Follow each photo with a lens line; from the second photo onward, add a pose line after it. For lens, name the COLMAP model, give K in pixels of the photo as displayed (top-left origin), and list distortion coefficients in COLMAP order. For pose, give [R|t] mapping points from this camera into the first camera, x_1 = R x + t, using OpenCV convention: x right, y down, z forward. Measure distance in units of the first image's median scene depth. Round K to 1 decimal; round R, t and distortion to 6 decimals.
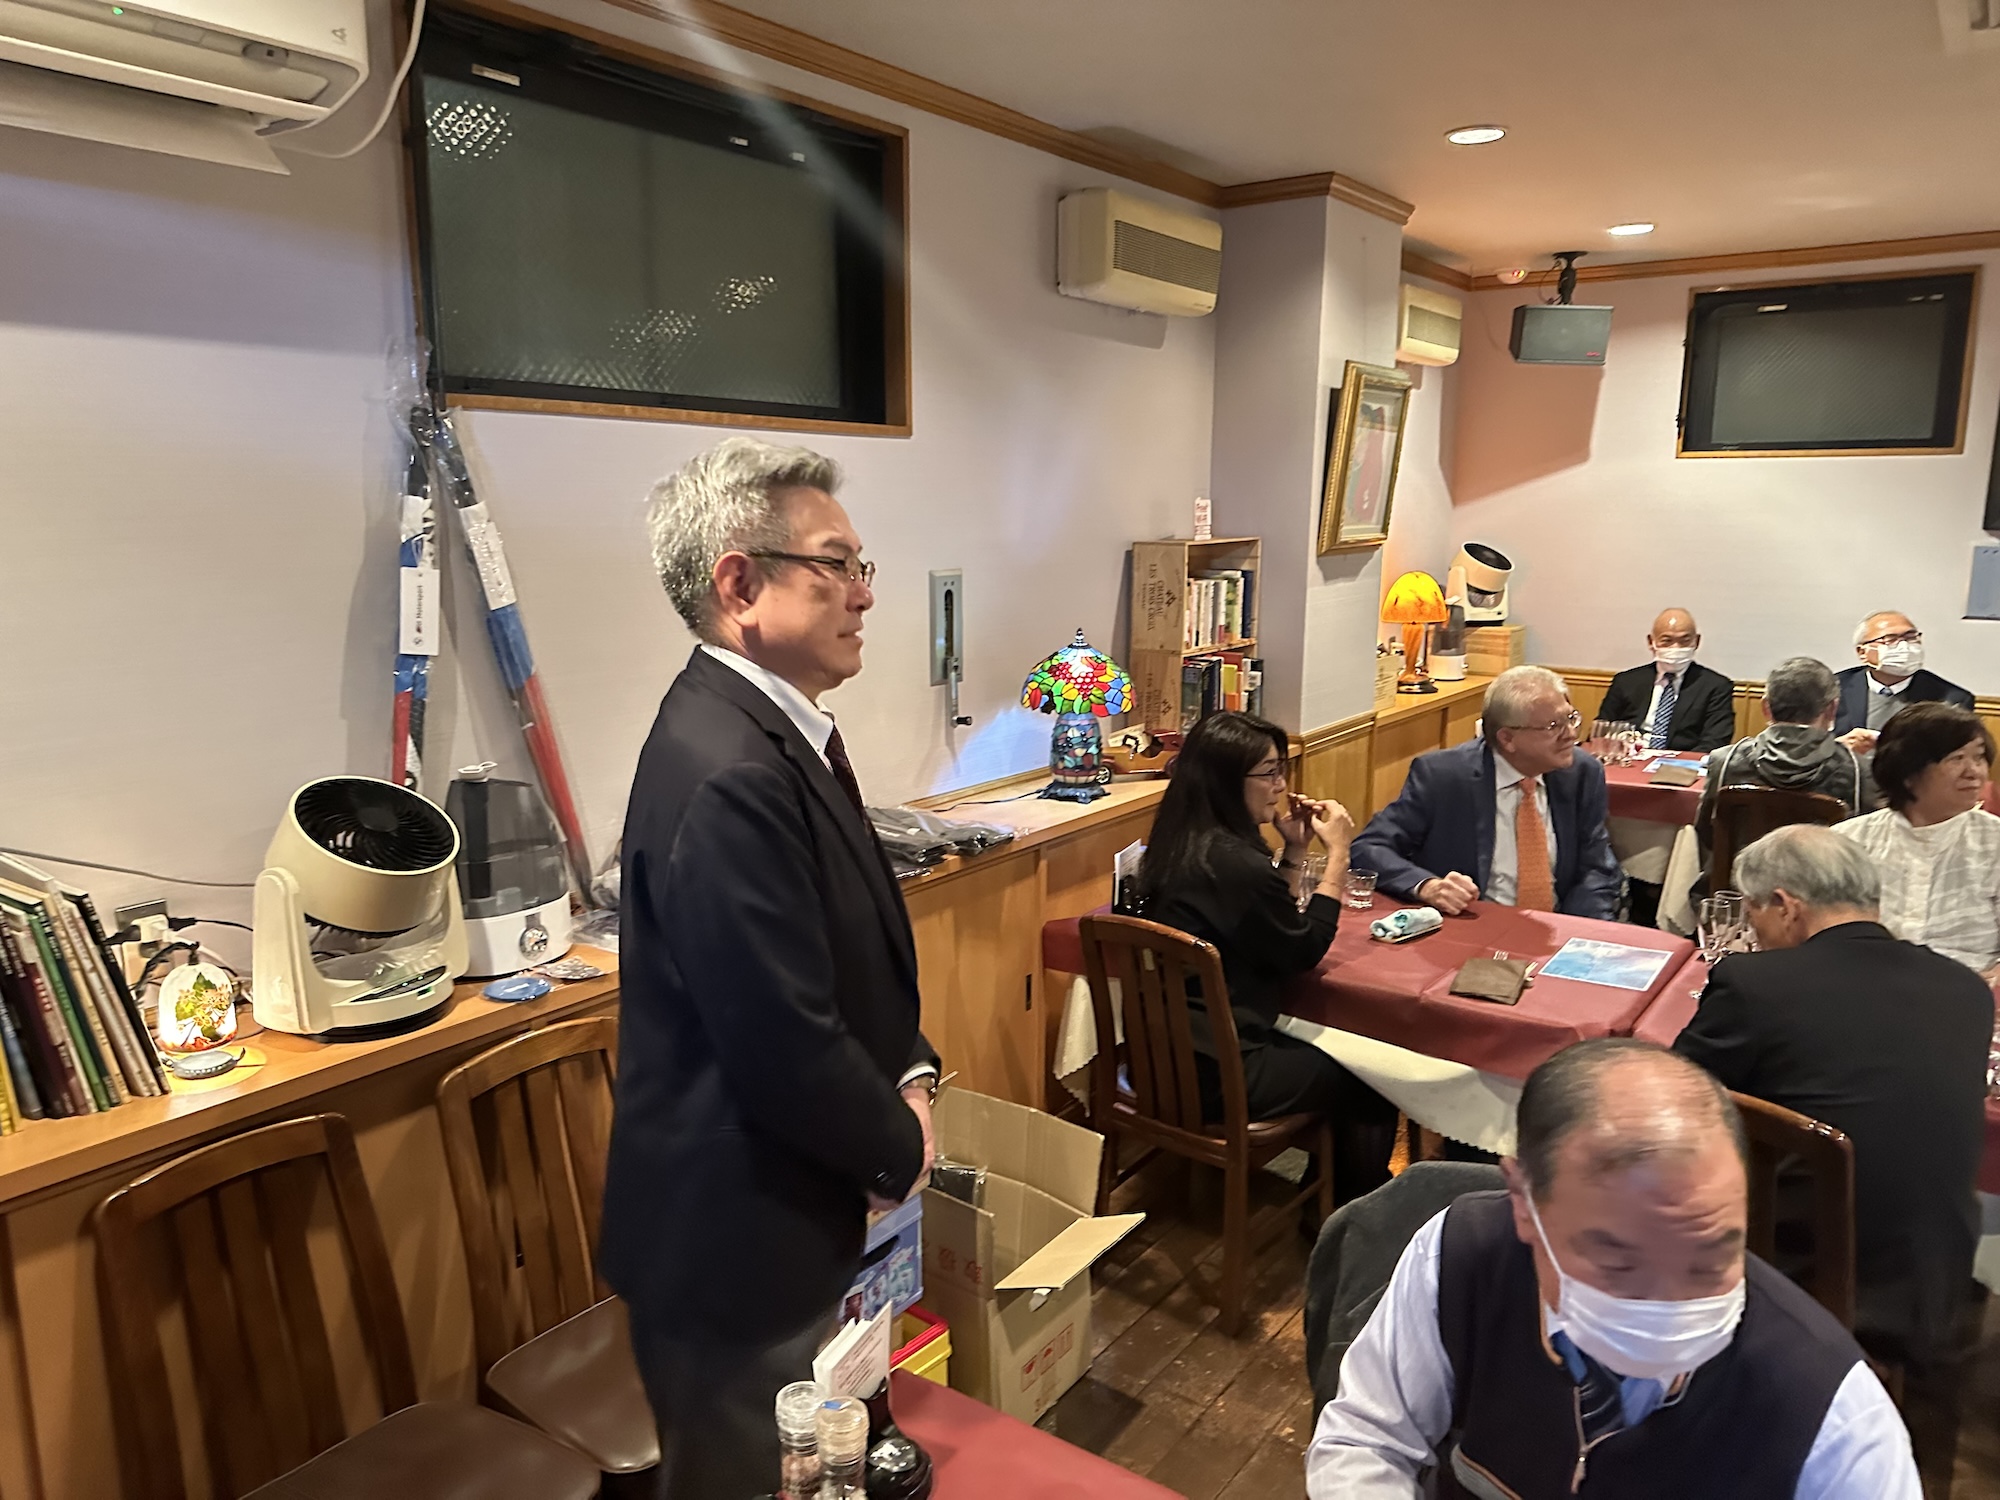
lens RADIAL K [[1390.3, 0, 989.8], [0, 1390.3, 759.1], [0, 0, 1]] dist [0.111688, -0.132659]
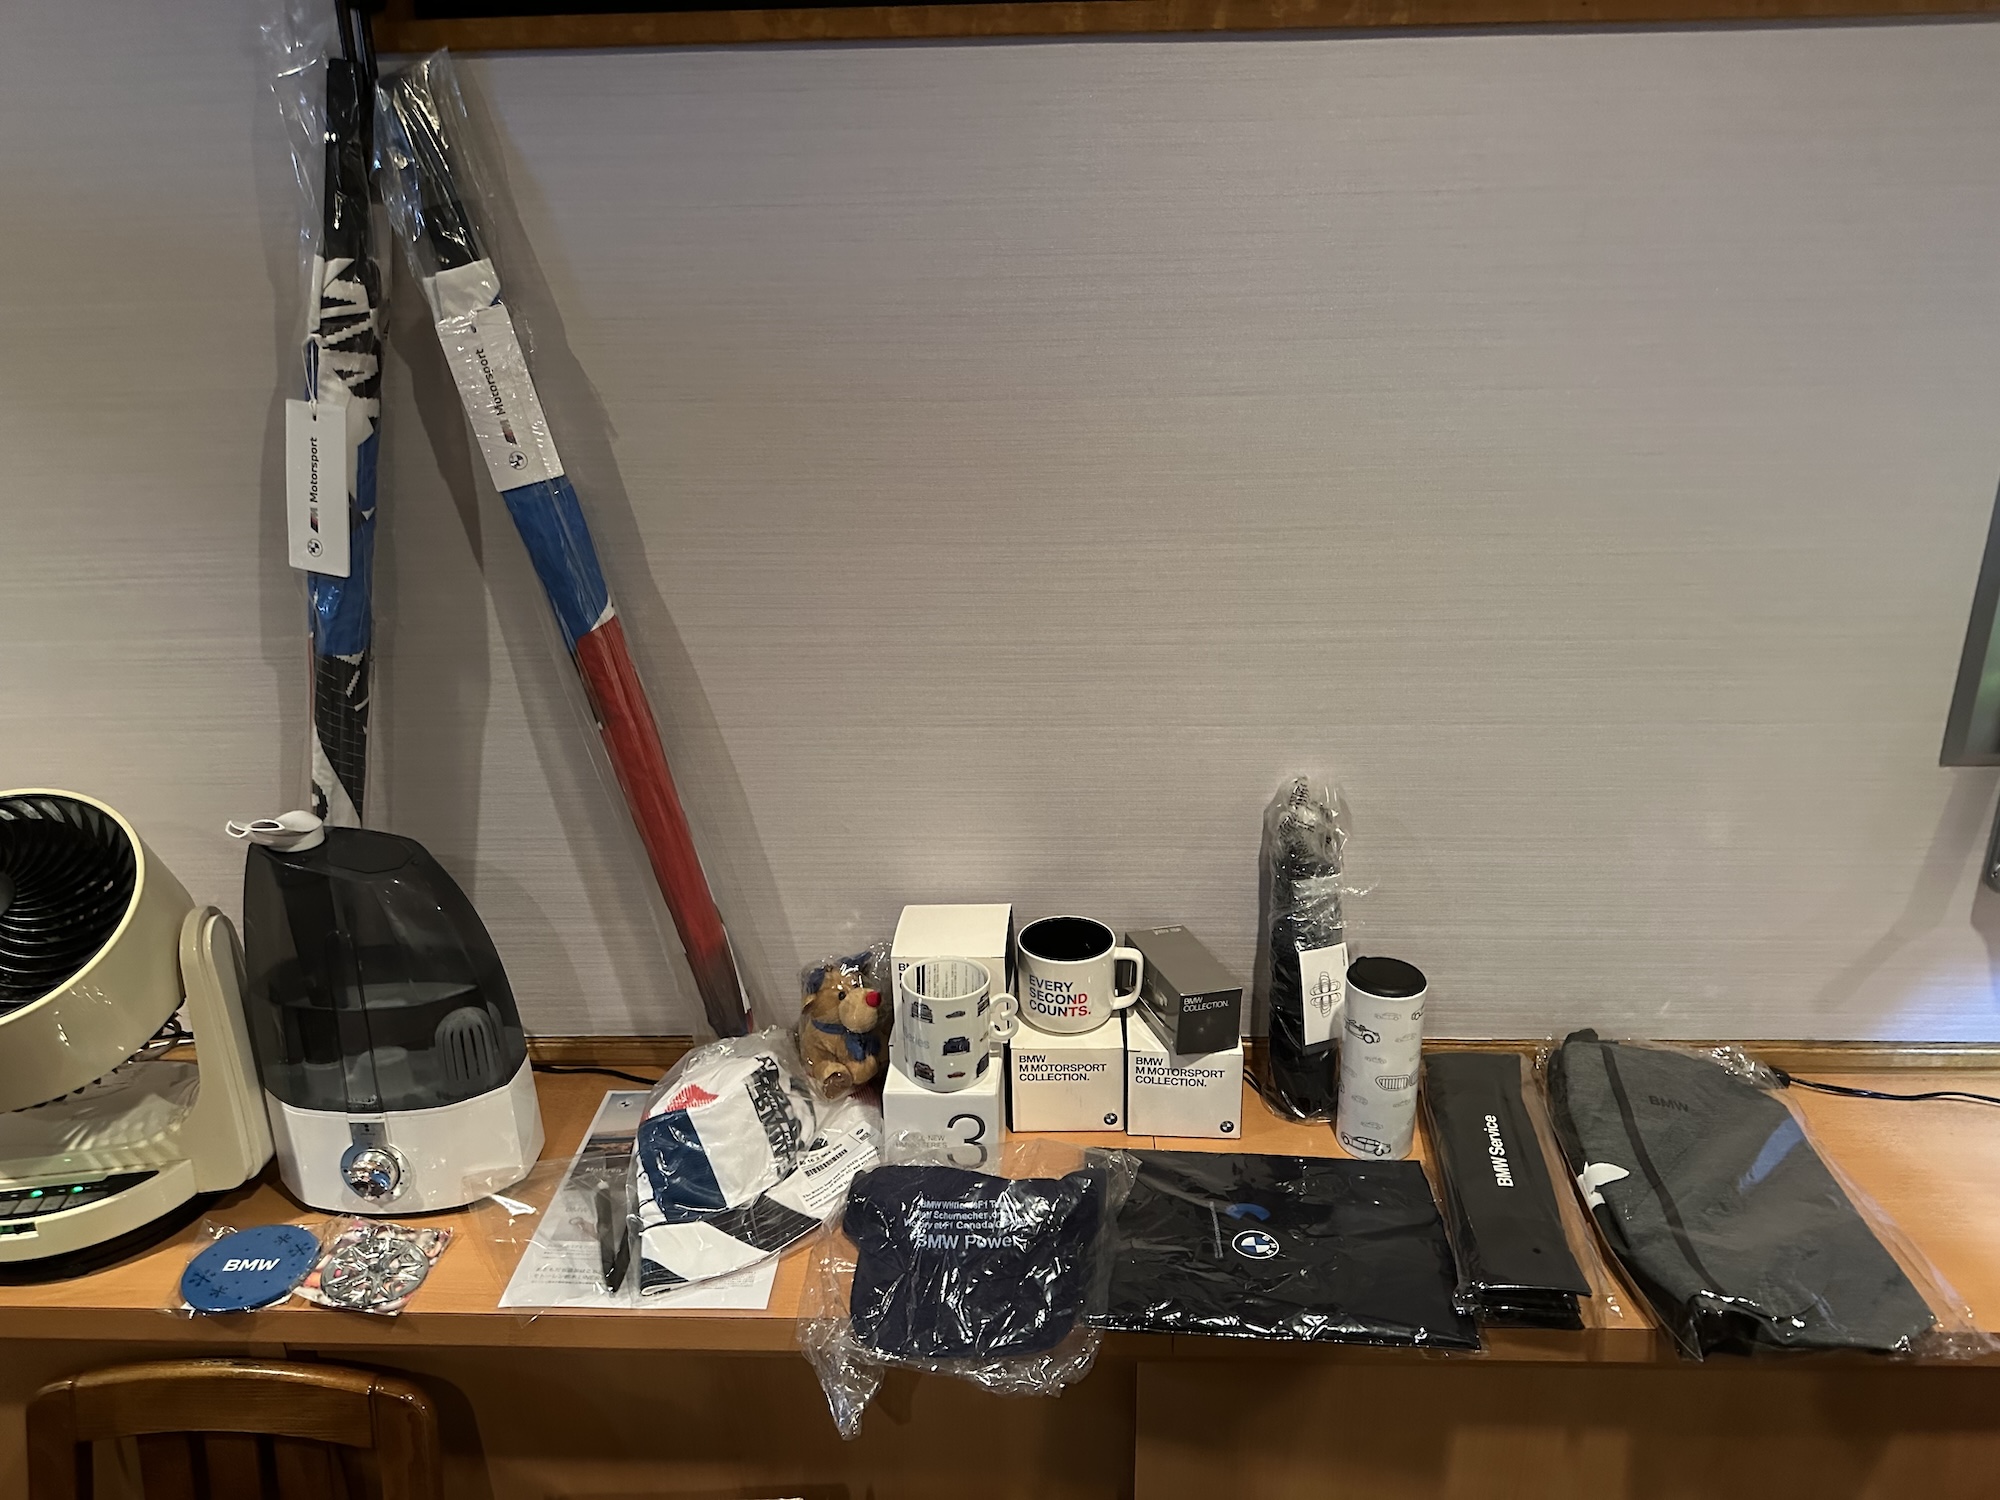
lens RADIAL K [[1444.6, 0, 942.9], [0, 1444.6, 757.8], [0, 0, 1]] dist [-0.008184, -0.004786]
pose [[0.574419, 0.259584, -0.776311, 0.098354], [-0.133302, 0.965389, 0.224174, -0.099958], [0.807635, -0.025286, 0.589141, 0.553842]]
